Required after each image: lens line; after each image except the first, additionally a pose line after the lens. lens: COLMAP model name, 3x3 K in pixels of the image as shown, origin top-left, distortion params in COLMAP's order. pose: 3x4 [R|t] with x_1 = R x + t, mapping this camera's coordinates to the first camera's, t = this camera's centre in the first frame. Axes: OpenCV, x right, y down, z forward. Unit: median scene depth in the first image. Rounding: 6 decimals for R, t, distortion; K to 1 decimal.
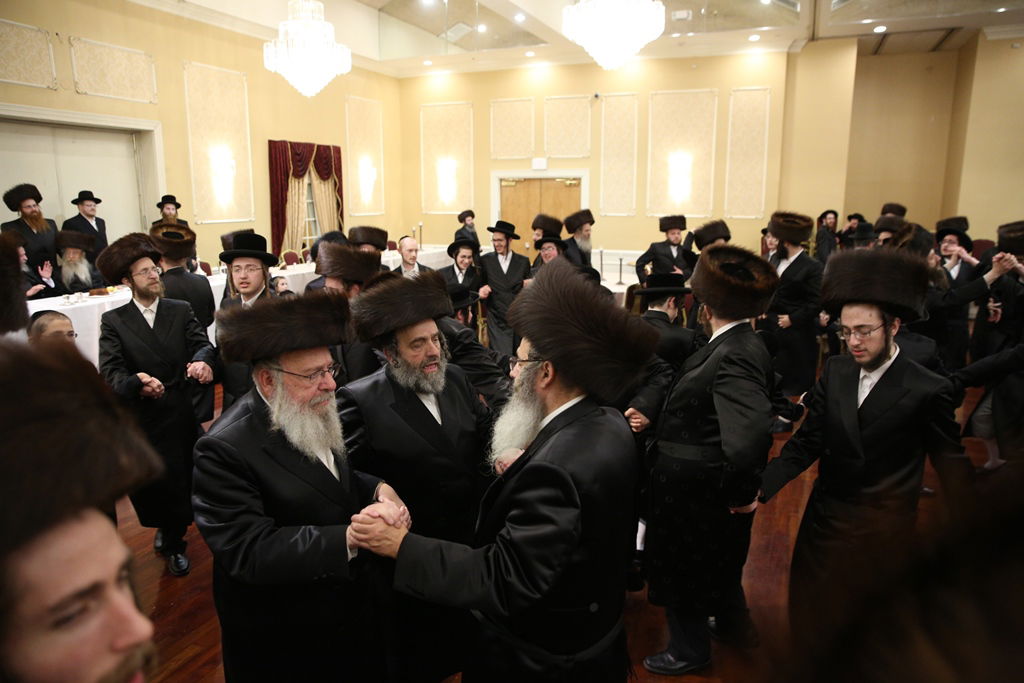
lens RADIAL K [[711.7, 0, 506.6], [0, 711.7, 342.1], [0, 0, 1]] dist [-0.095219, 0.072079]
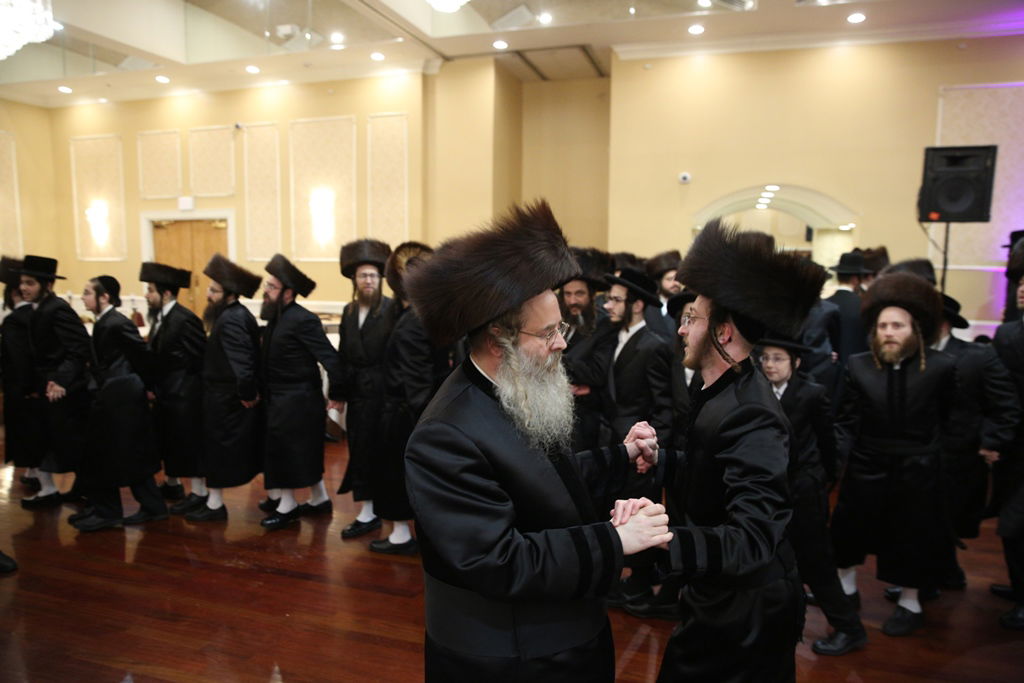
lens RADIAL K [[711.7, 0, 511.4], [0, 711.7, 335.8], [0, 0, 1]] dist [-0.095219, 0.072079]
pose [[0.996459, -0.002741, 0.084030, 0.400391], [0.010446, 0.995760, -0.091397, -0.004597], [-0.083423, 0.091951, 0.992263, 0.127965]]
